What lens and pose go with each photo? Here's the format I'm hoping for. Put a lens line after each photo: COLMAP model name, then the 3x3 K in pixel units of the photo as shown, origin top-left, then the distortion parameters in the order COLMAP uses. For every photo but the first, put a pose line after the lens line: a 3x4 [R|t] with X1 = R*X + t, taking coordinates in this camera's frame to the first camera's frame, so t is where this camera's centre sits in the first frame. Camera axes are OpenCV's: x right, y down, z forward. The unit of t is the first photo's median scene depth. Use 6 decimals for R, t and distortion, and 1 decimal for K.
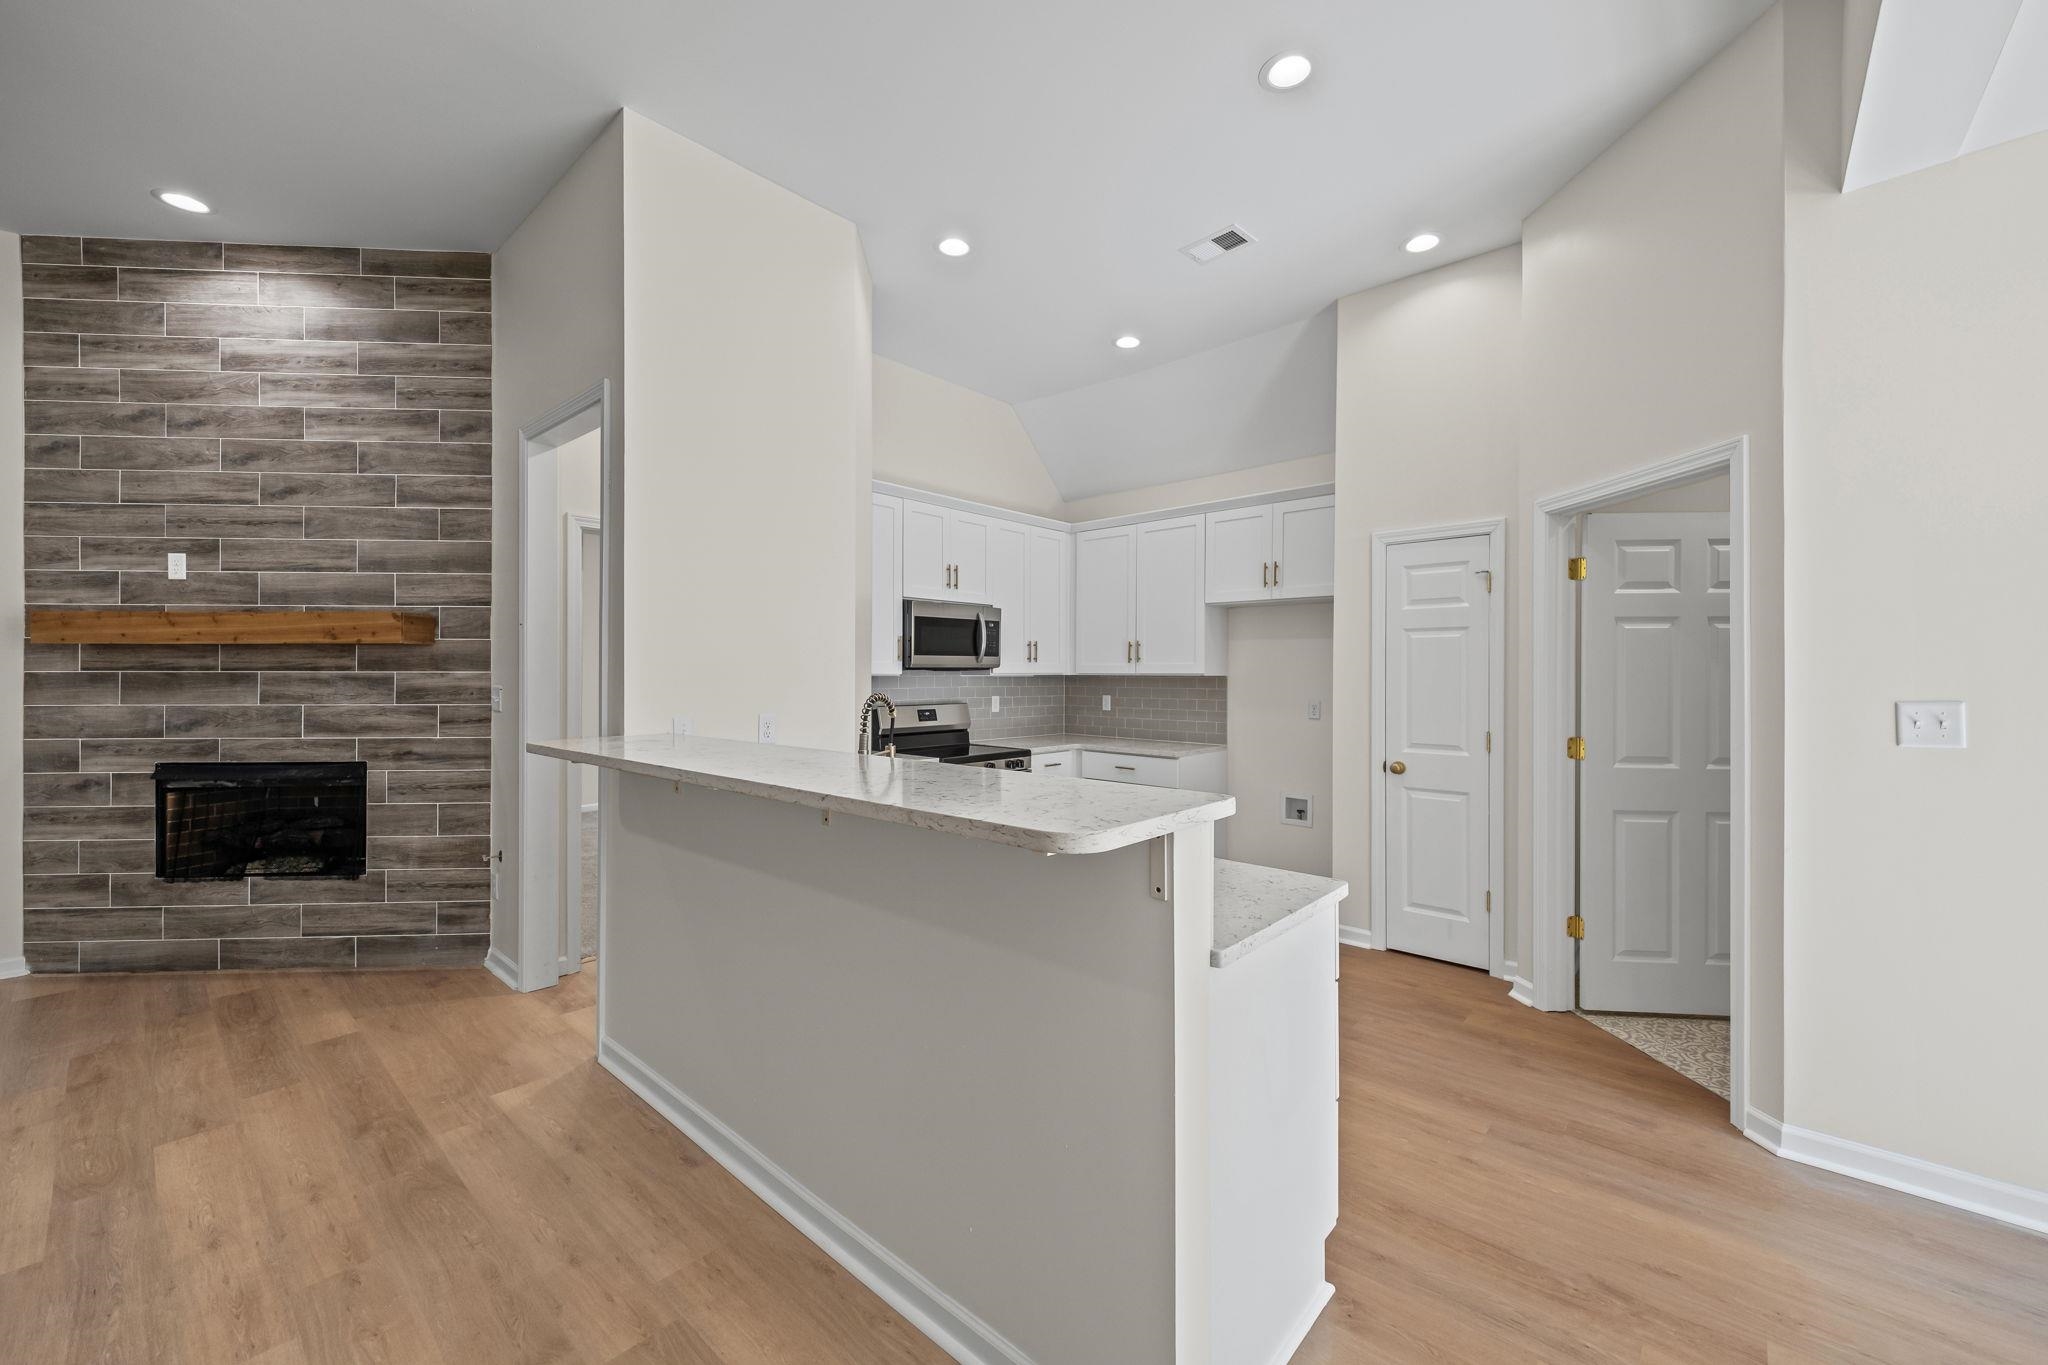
lens RADIAL K [[797.2, 0, 1028.9], [0, 797.2, 688.3], [0, 0, 1]] dist [0.010464, -0.001620]
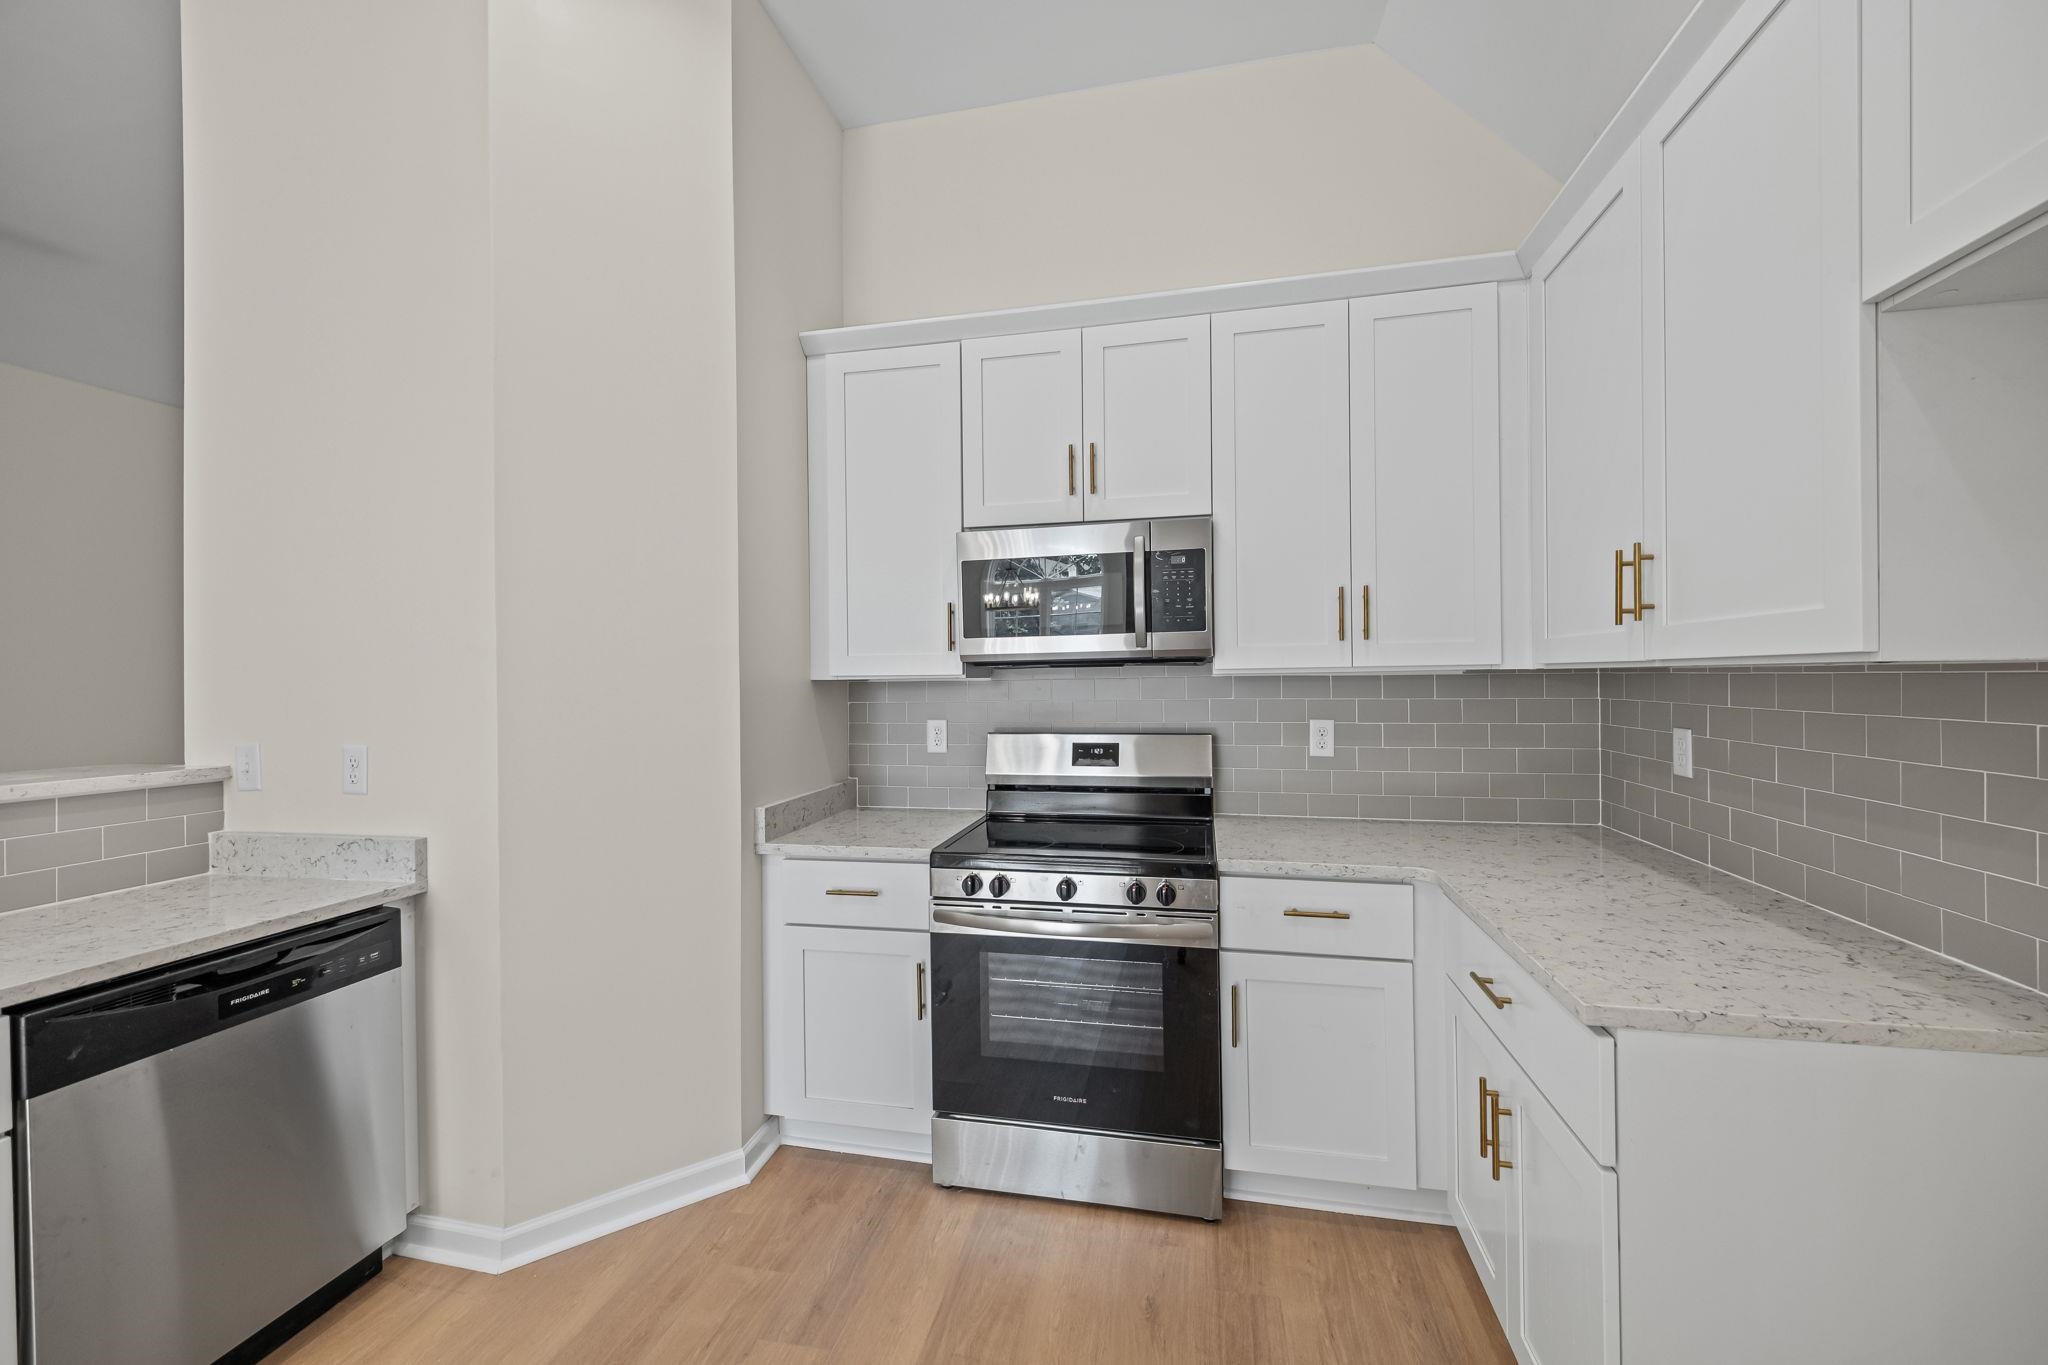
lens RADIAL K [[790.2, 0, 1036.5], [0, 790.2, 679.1], [0, 0, 1]] dist [0.011151, -0.004139]
pose [[0.495729, -0.008303, -0.868438, 0.404908], [-0.002621, 0.999935, -0.011057, -0.011916], [0.868473, 0.007757, 0.495675, 0.996821]]
